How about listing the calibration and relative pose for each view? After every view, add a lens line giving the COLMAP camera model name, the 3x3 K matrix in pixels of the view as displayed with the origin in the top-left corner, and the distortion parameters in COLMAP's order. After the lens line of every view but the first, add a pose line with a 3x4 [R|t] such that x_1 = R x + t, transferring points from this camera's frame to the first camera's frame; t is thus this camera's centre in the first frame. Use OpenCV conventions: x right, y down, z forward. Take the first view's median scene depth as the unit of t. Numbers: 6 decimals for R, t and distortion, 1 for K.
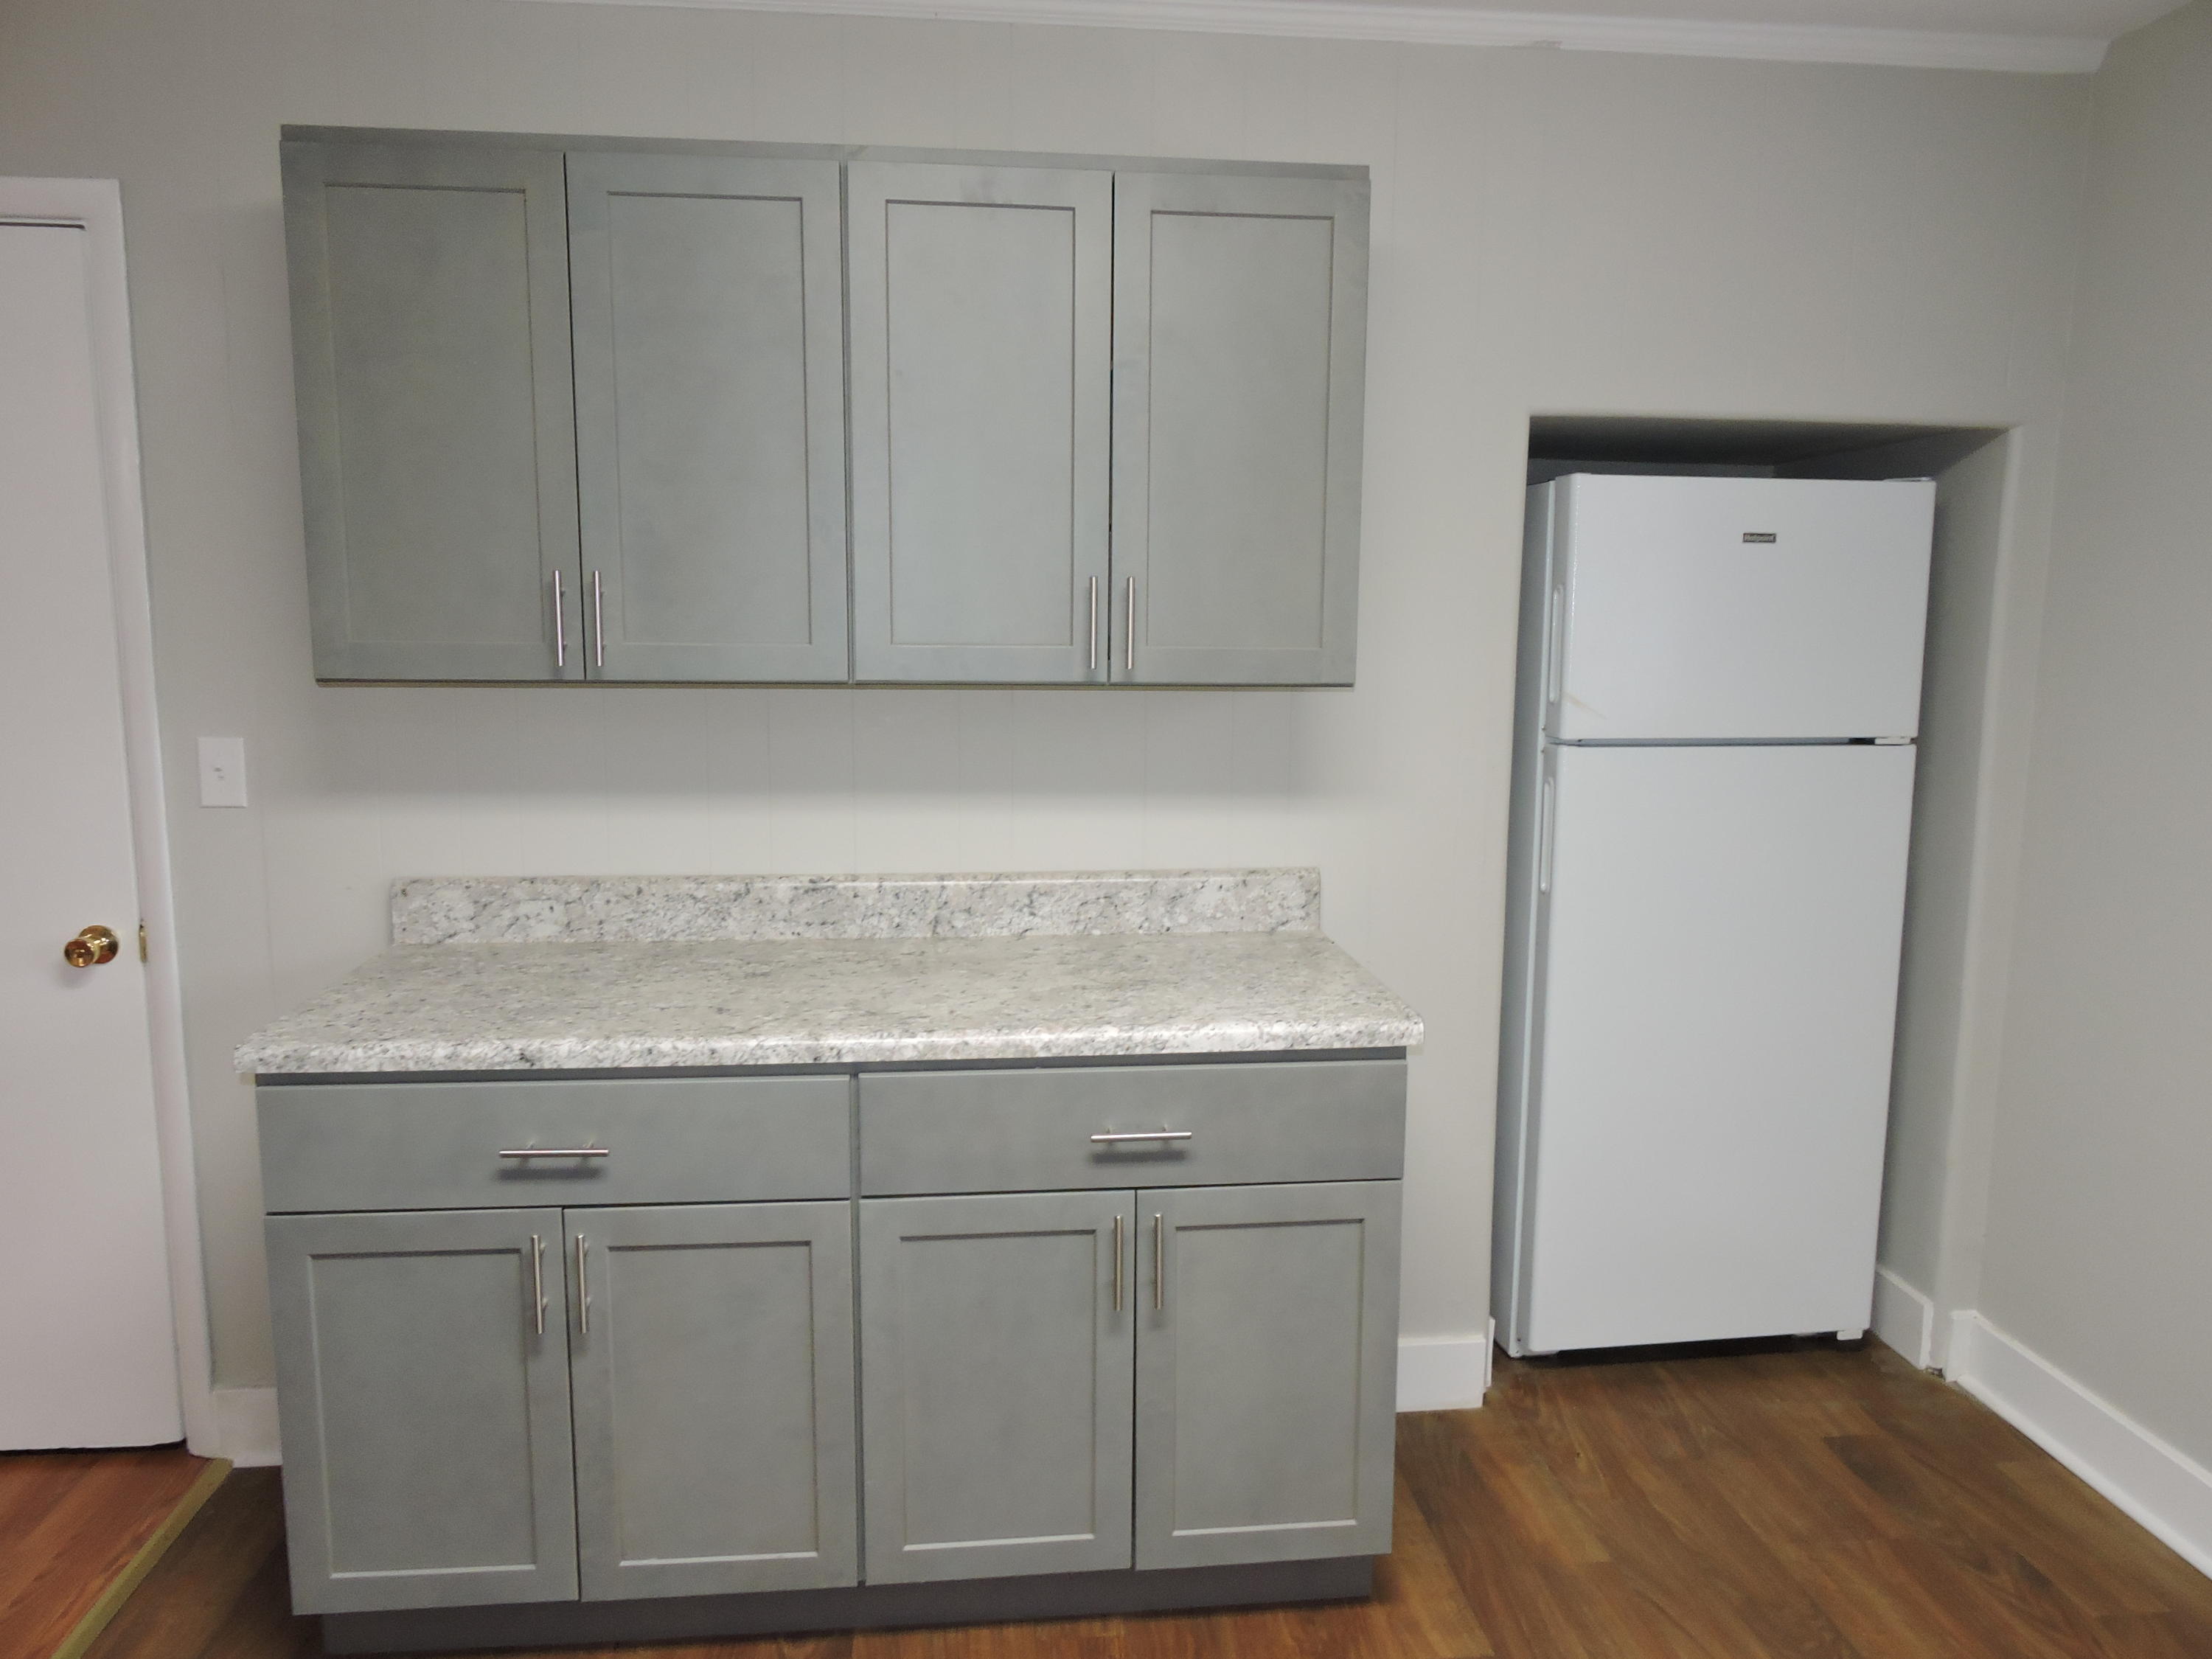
lens RADIAL K [[1563.3, 0, 1106.0], [0, 1563.3, 829.5], [0, 0, 1]] dist [-0.017723, -0.008601]
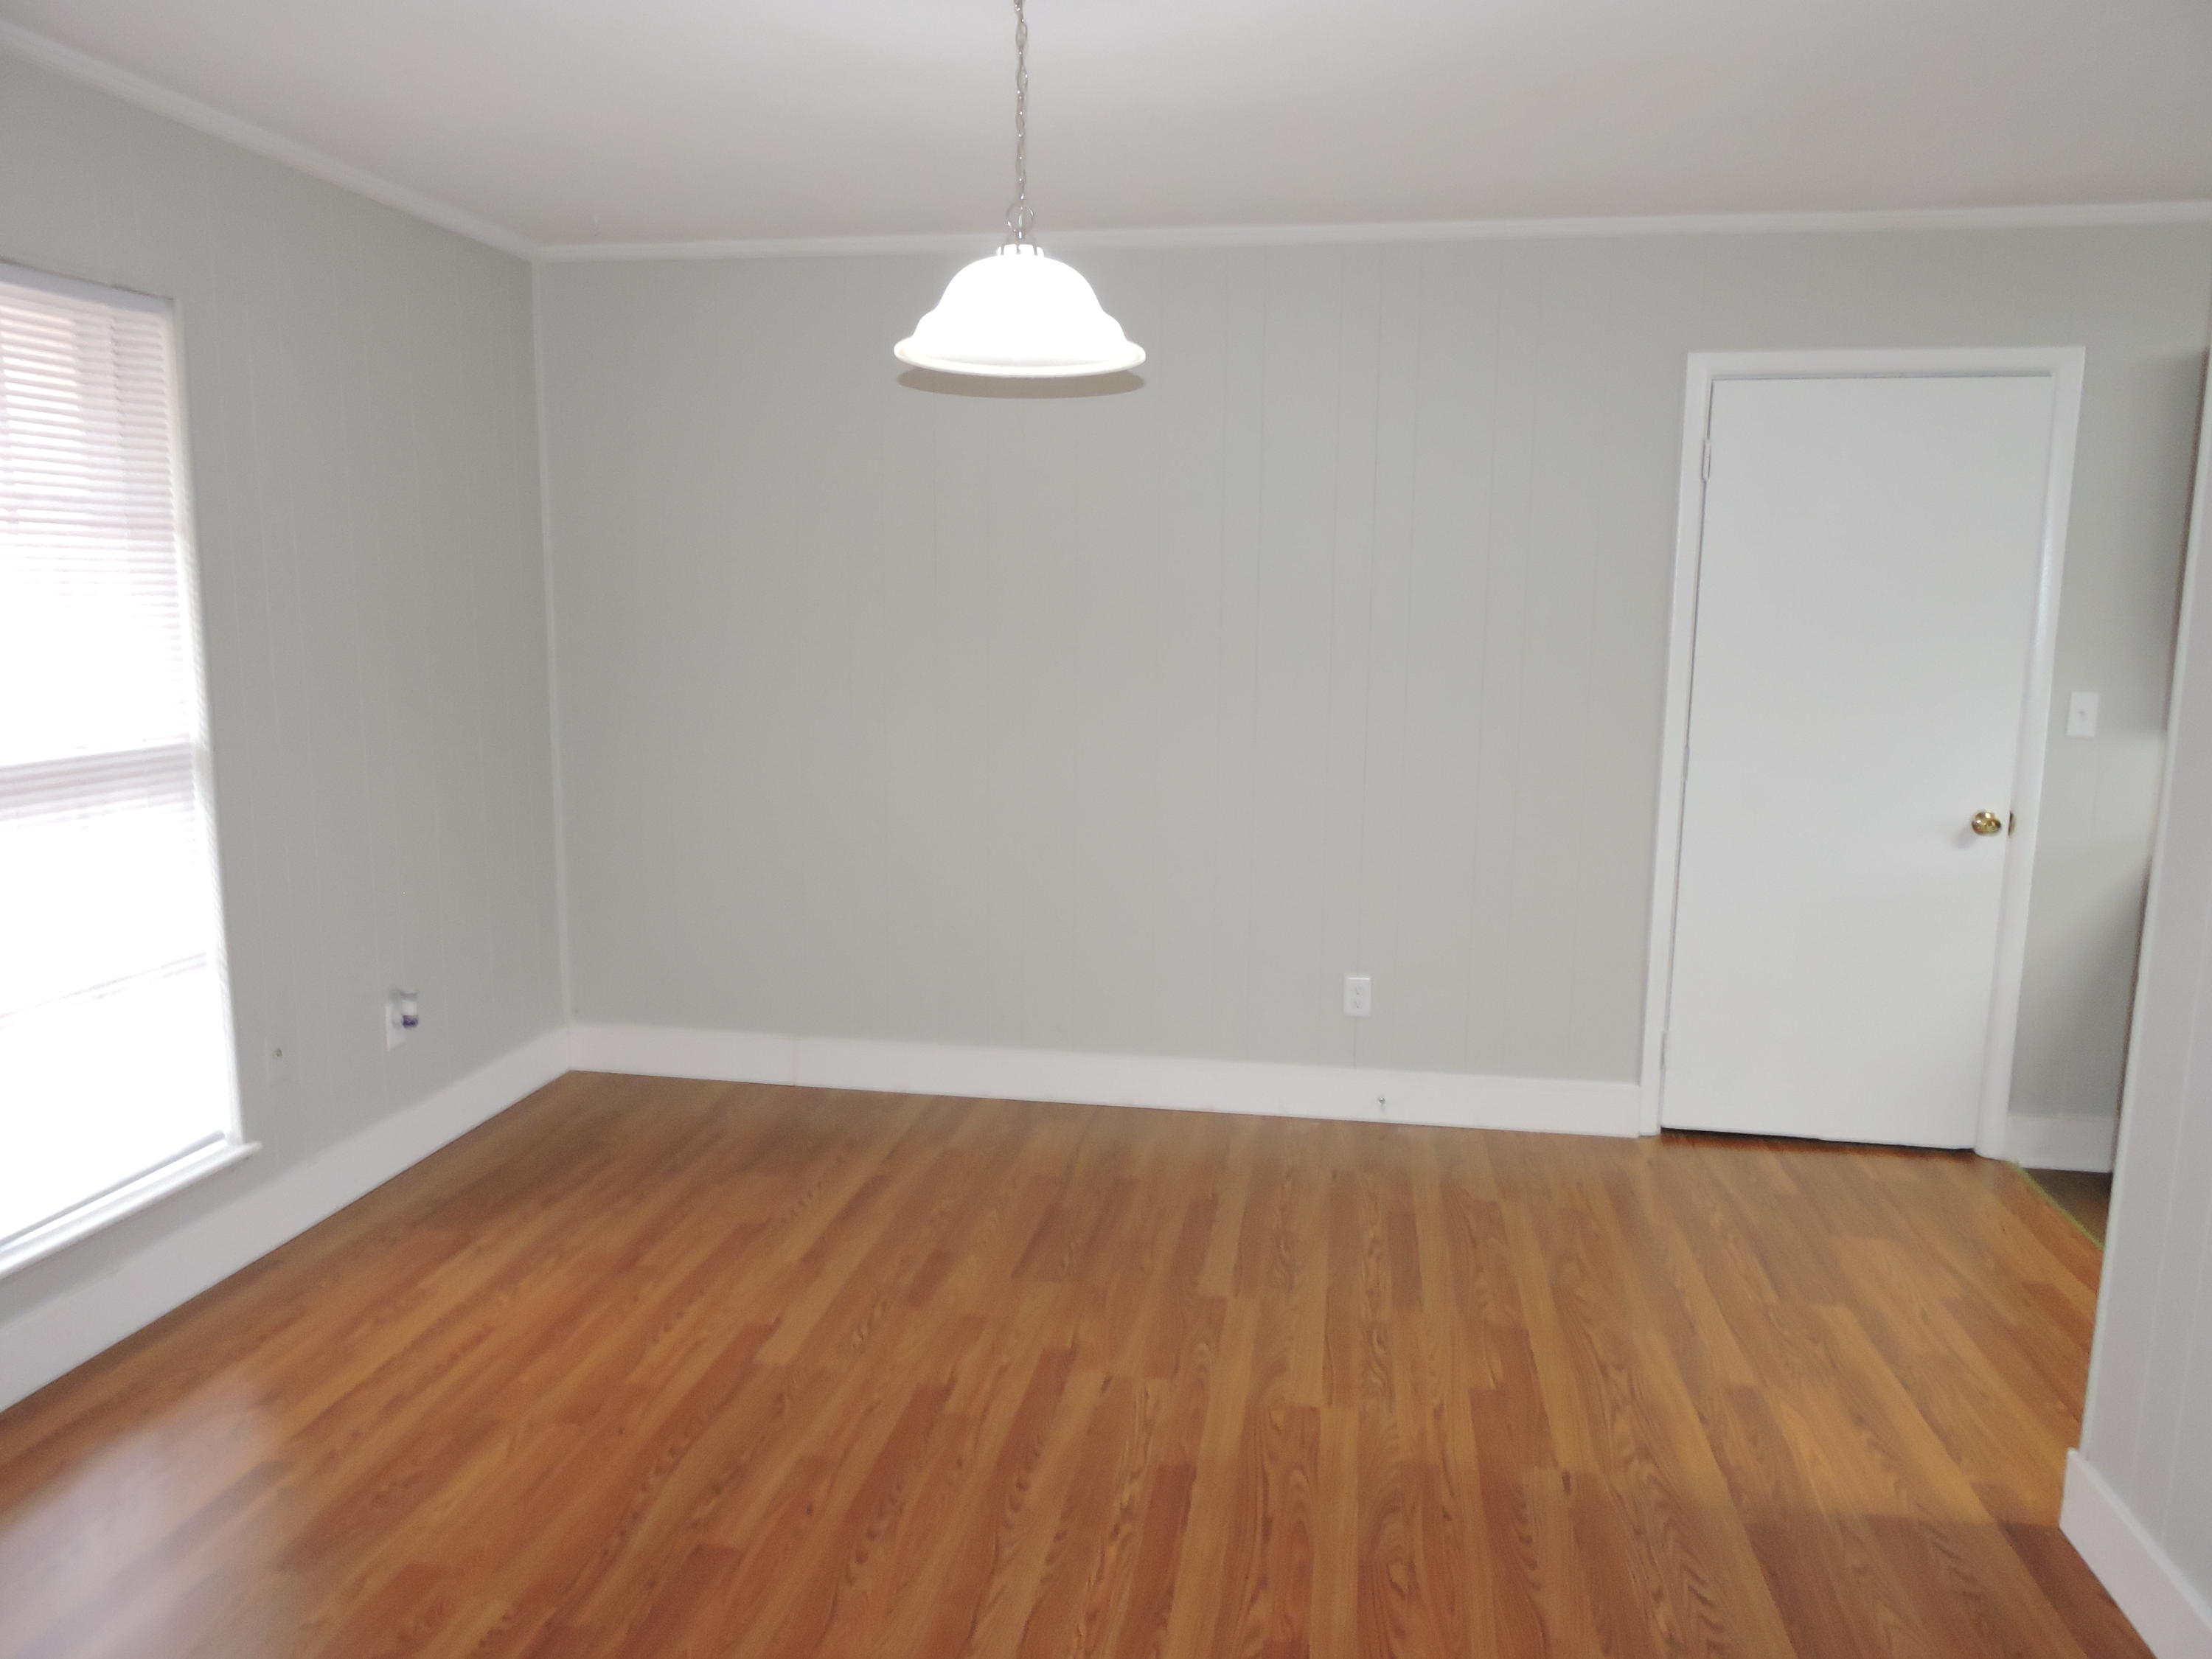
lens RADIAL K [[1563.3, 0, 1106.0], [0, 1563.3, 829.5], [0, 0, 1]] dist [-0.017723, -0.008601]
pose [[0.964800, 0.037874, -0.260243, -1.102533], [-0.038855, 0.999244, 0.001375, 0.114756], [0.260098, 0.008785, 0.965542, -0.771946]]
